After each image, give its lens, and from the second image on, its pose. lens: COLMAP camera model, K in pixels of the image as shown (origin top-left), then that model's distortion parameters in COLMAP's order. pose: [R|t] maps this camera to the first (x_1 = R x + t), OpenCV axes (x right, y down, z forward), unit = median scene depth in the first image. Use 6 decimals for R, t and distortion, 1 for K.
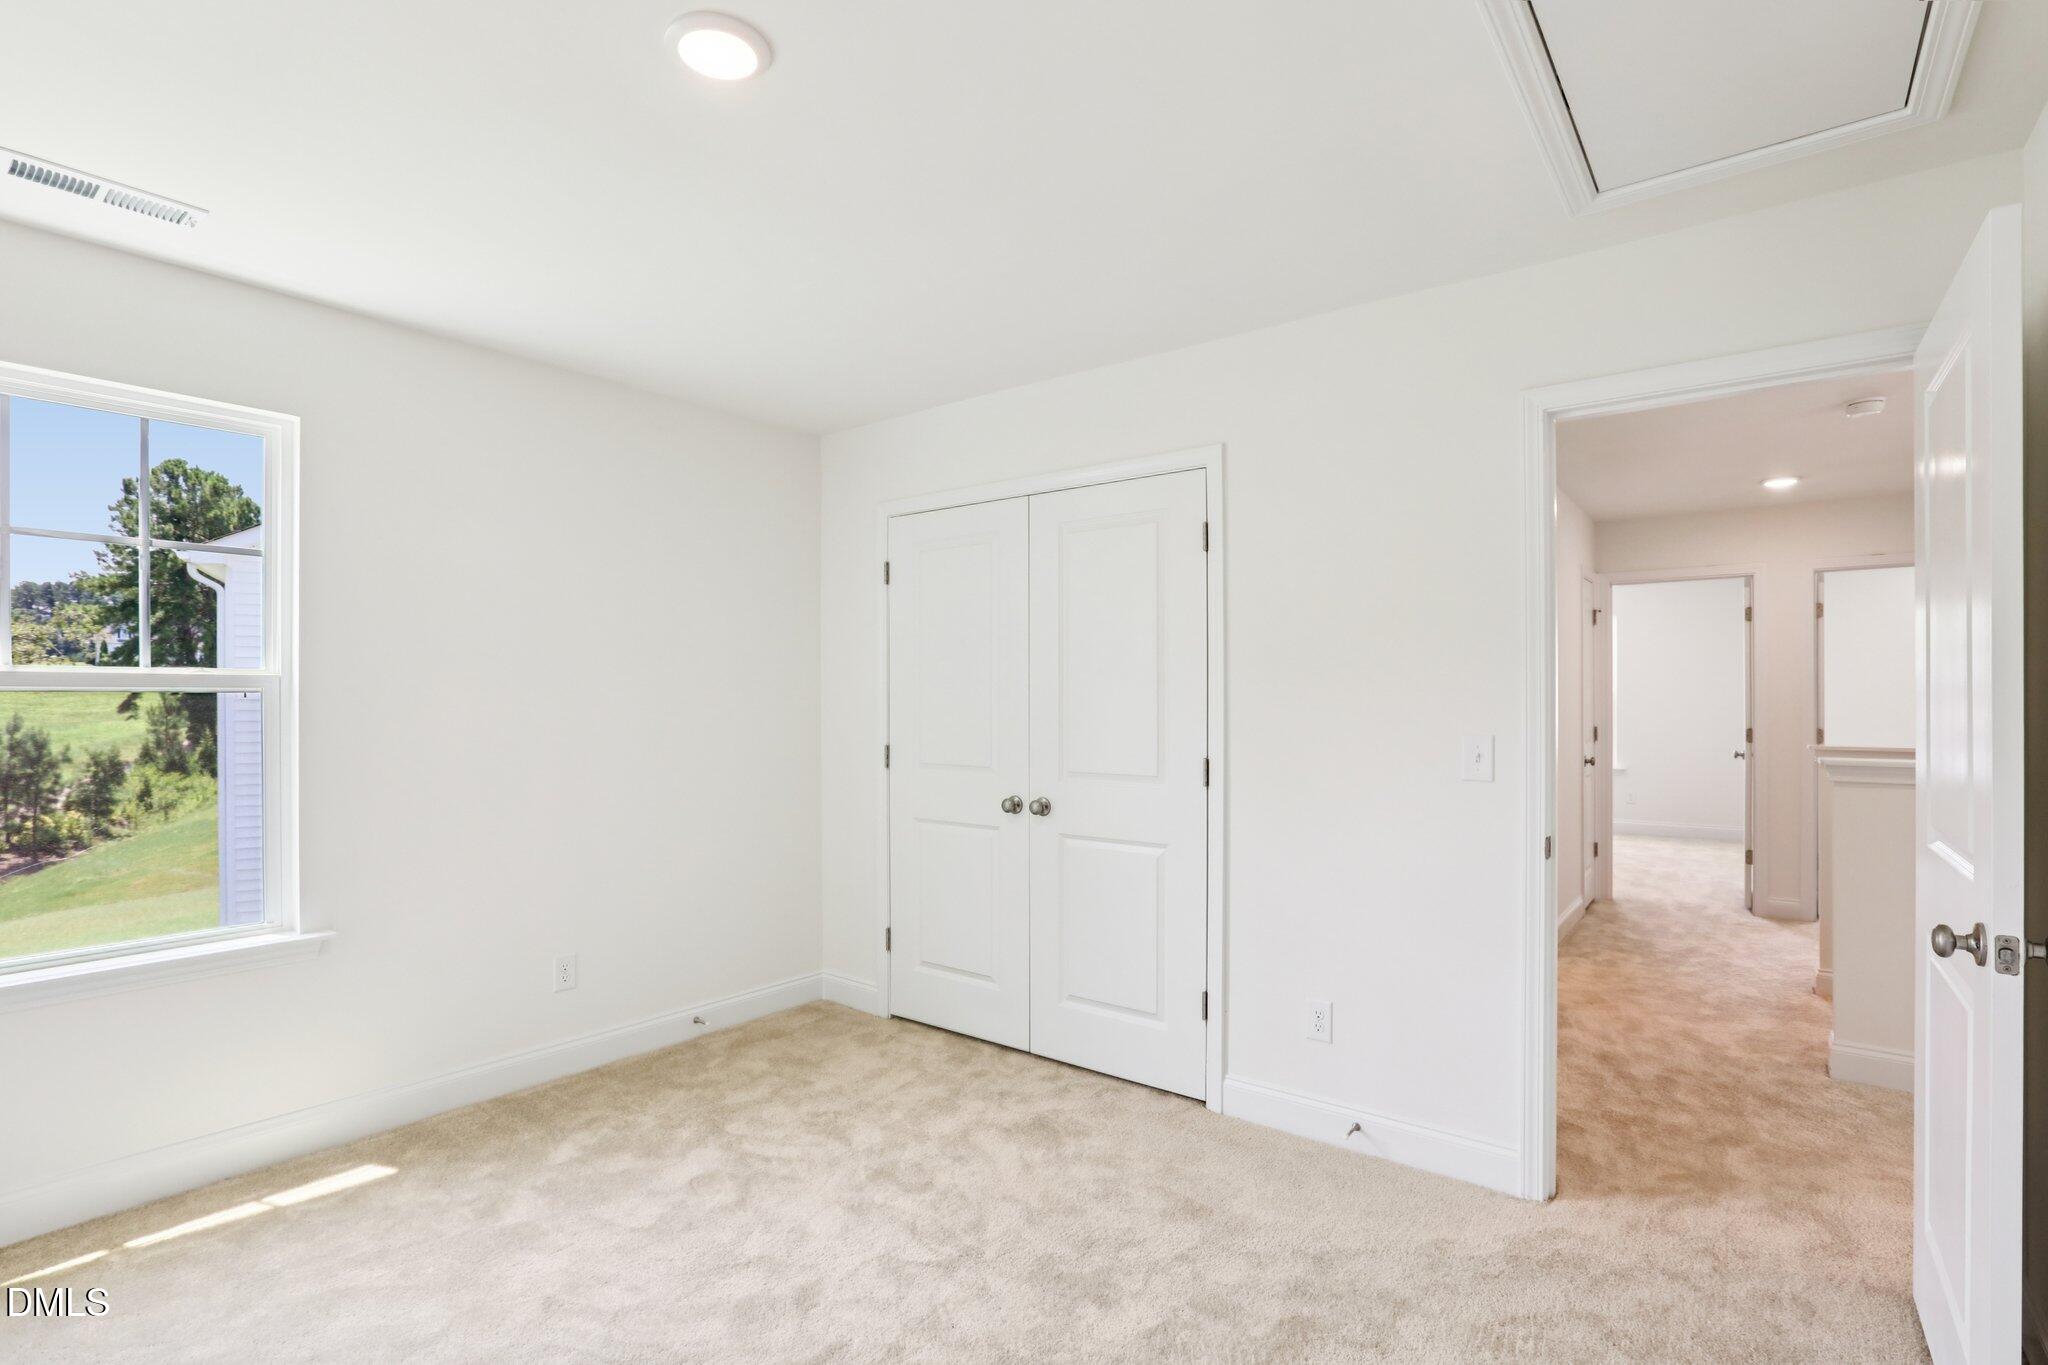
lens RADIAL K [[956.2, 0, 1036.3], [0, 956.2, 695.7], [0, 0, 1]] dist [-0.001564, -0.000430]
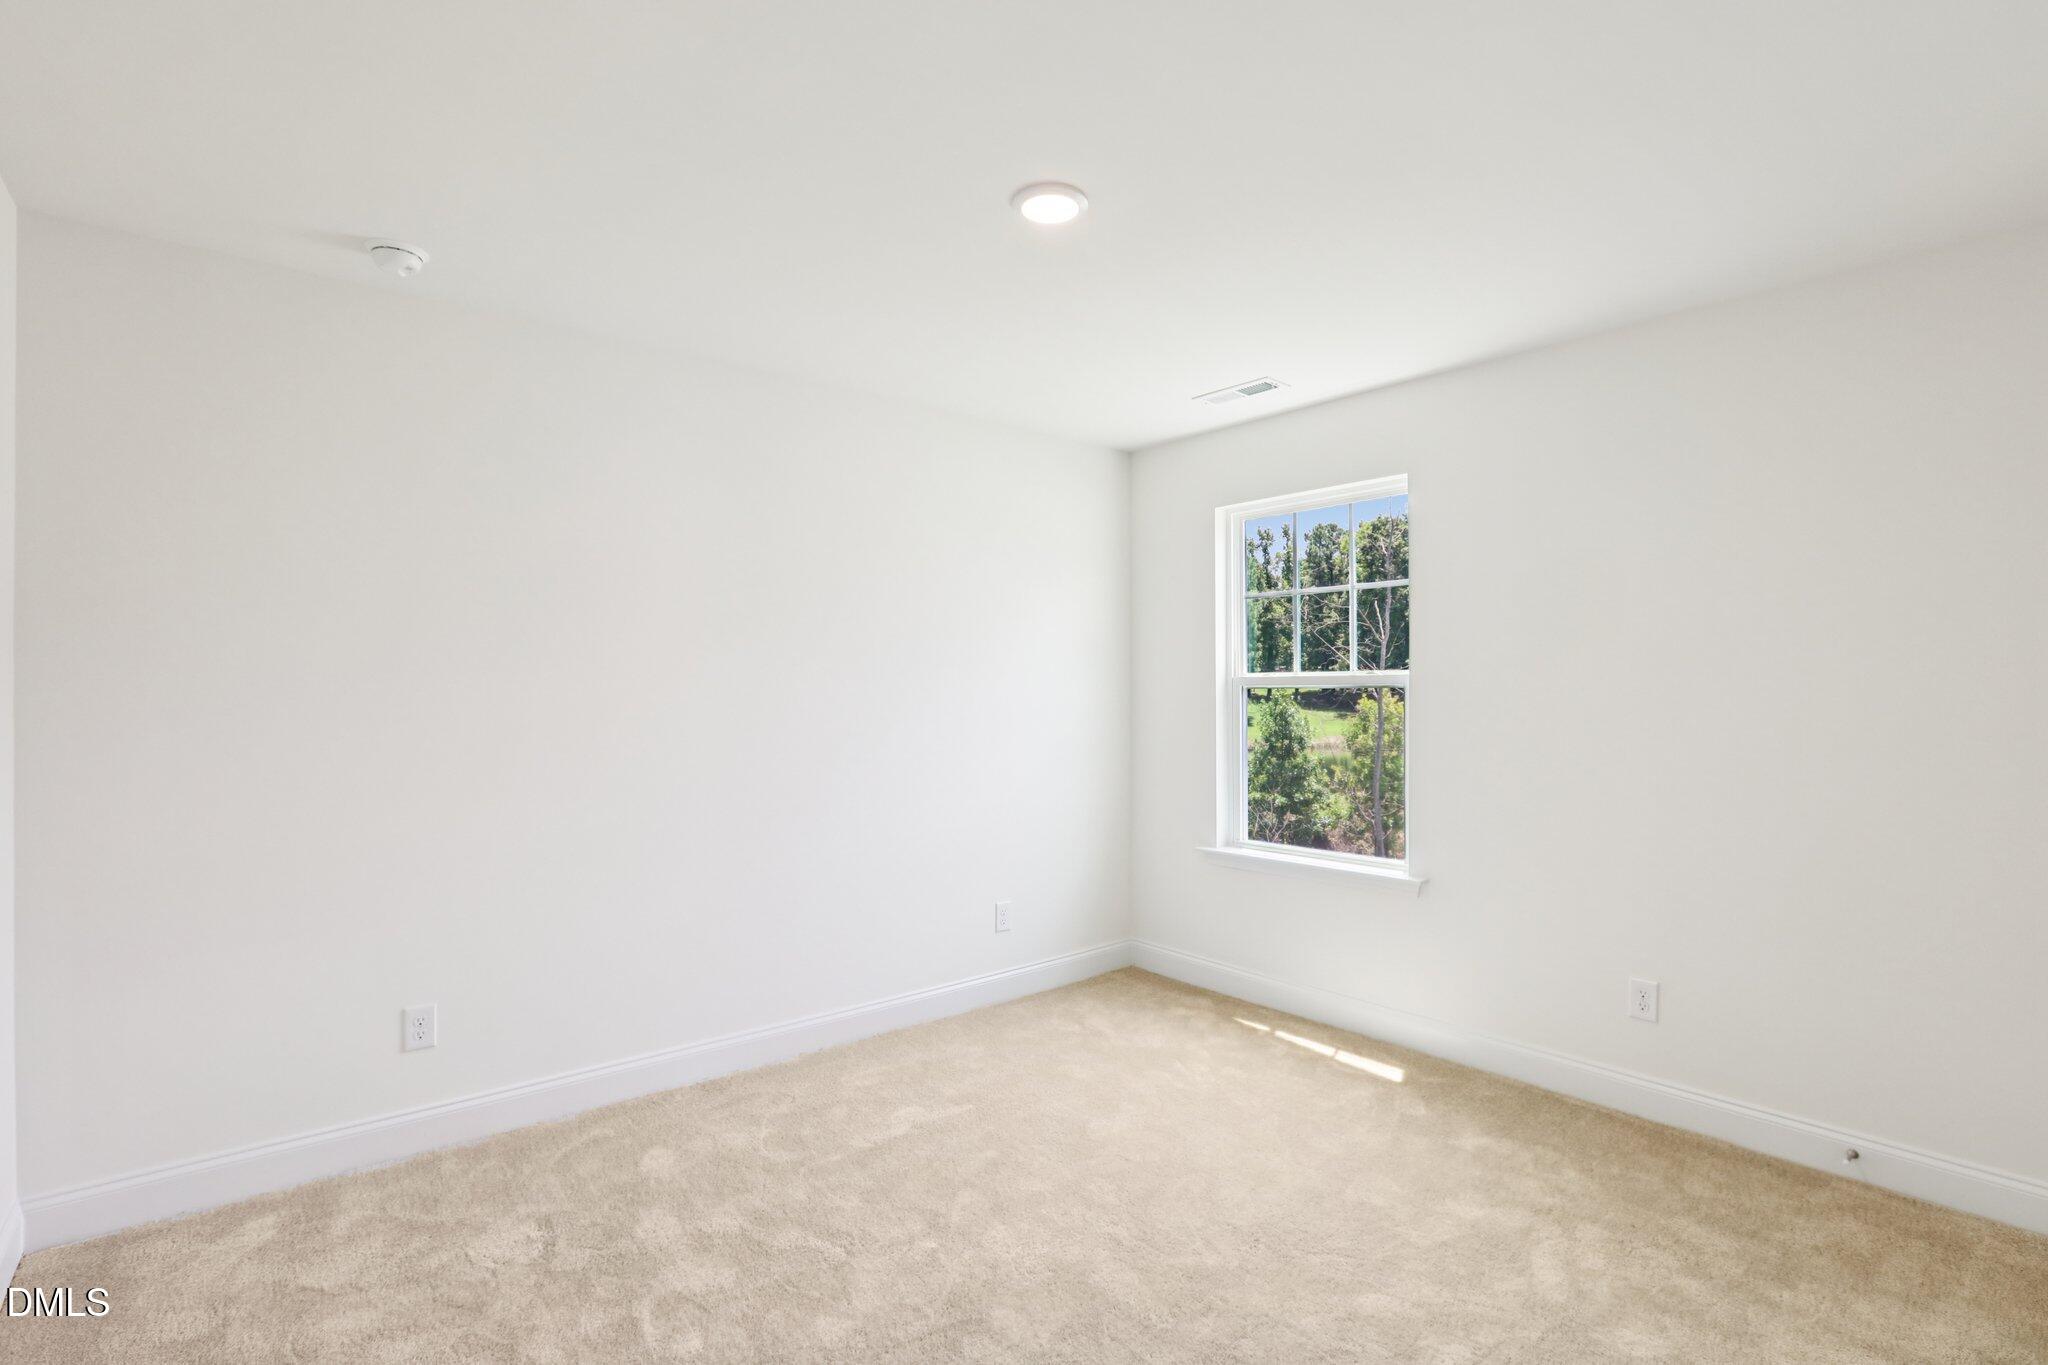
lens RADIAL K [[956.2, 0, 1026.8], [0, 956.2, 677.8], [0, 0, 1]] dist [-0.001564, -0.000430]
pose [[-0.139038, 0.007034, -0.990262, 0.664997], [0.001125, 0.999975, 0.006945, -0.031305], [0.990286, -0.000149, -0.139043, 0.766663]]
